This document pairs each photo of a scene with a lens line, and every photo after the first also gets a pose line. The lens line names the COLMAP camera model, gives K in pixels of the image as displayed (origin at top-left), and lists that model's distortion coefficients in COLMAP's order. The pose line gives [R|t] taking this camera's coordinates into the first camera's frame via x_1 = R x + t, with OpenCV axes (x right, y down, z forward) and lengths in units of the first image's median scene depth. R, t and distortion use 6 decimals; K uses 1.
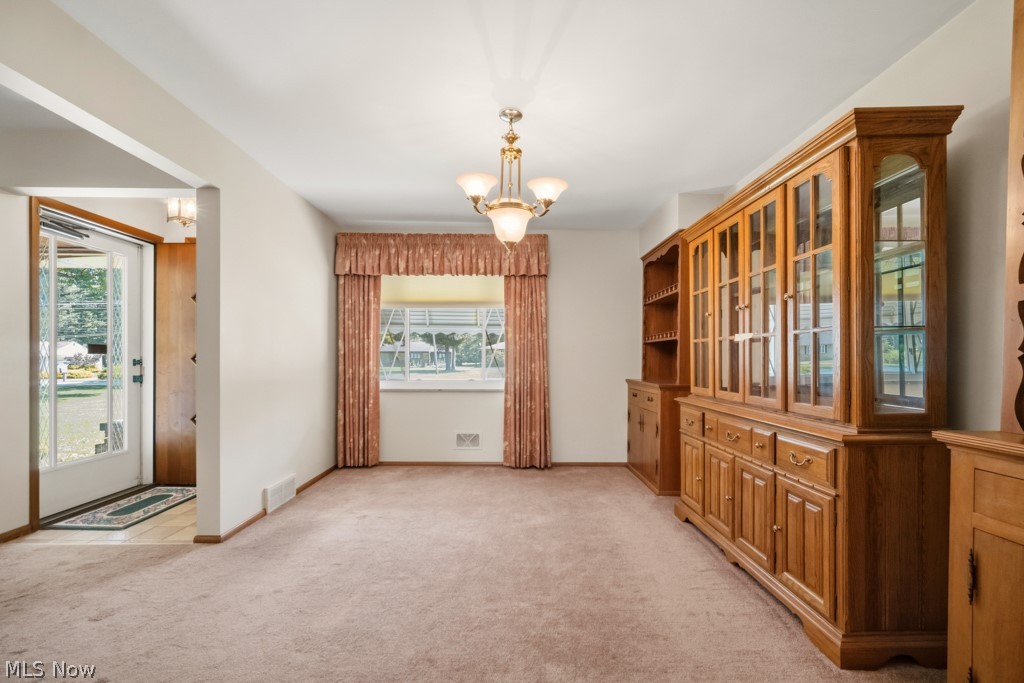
lens RADIAL K [[422.3, 0, 511.3], [0, 422.3, 358.1], [0, 0, 1]] dist [-0.000351, 0.000042]
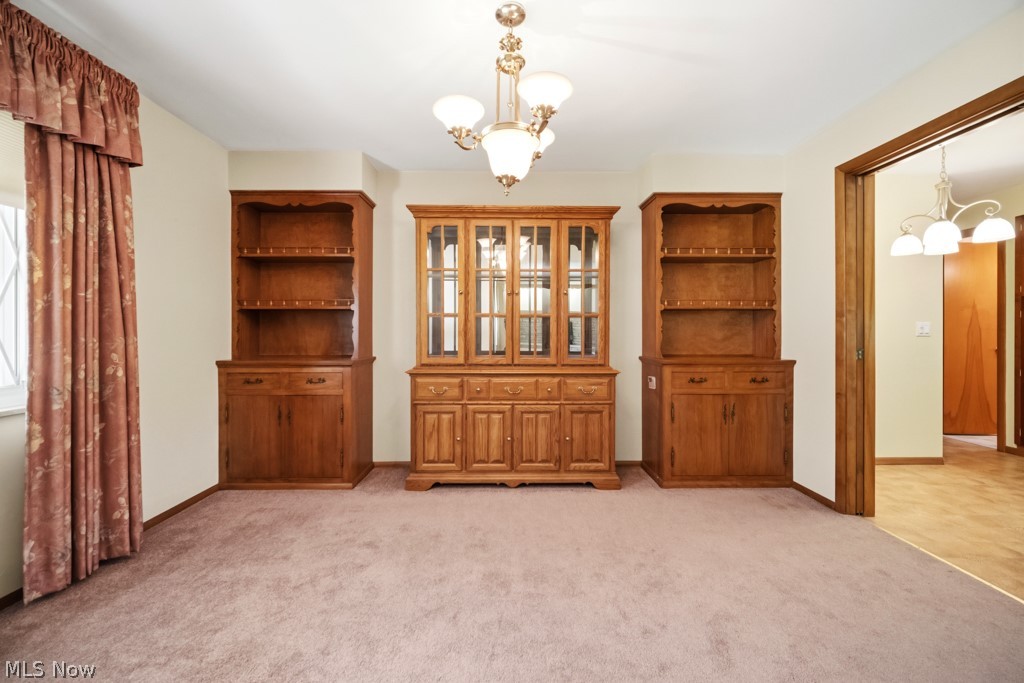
lens RADIAL K [[403.0, 0, 510.6], [0, 403.0, 329.2], [0, 0, 1]] dist [-0.000944, -0.000090]
pose [[0.006108, 0.000945, 0.999981, -0.393172], [0.000335, 0.999999, -0.000947, -0.000984], [-0.999981, 0.000341, 0.006107, 0.545754]]
